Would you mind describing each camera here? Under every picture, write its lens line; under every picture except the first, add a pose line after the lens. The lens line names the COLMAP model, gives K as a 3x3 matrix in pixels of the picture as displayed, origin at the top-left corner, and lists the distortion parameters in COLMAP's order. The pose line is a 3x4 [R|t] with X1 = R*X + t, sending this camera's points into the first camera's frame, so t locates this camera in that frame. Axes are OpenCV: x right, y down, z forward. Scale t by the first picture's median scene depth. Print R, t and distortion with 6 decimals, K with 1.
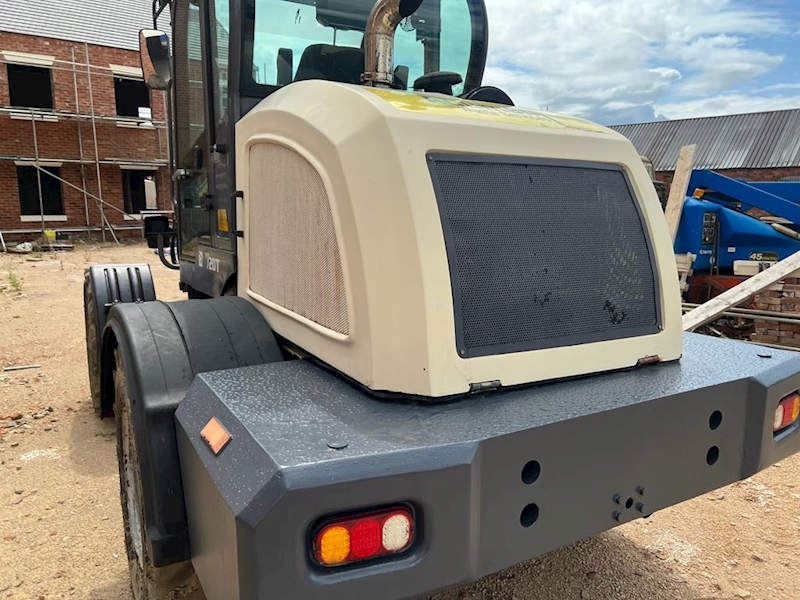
lens RADIAL K [[602.2, 0, 401.1], [0, 602.2, 298.7], [0, 0, 1]] dist [0.053104, -0.059429]
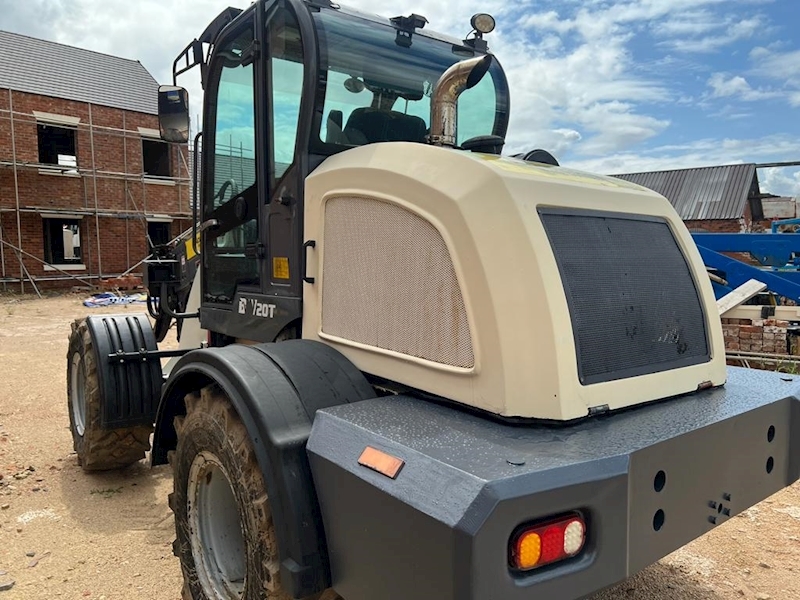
lens RADIAL K [[602.2, 0, 400.1], [0, 602.2, 298.9], [0, 0, 1]] dist [0.053104, -0.059429]
pose [[0.990768, -0.011996, 0.135040, -0.255648], [0.022792, 0.996639, -0.078689, 0.012406], [-0.133642, 0.081040, 0.987711, -0.062072]]
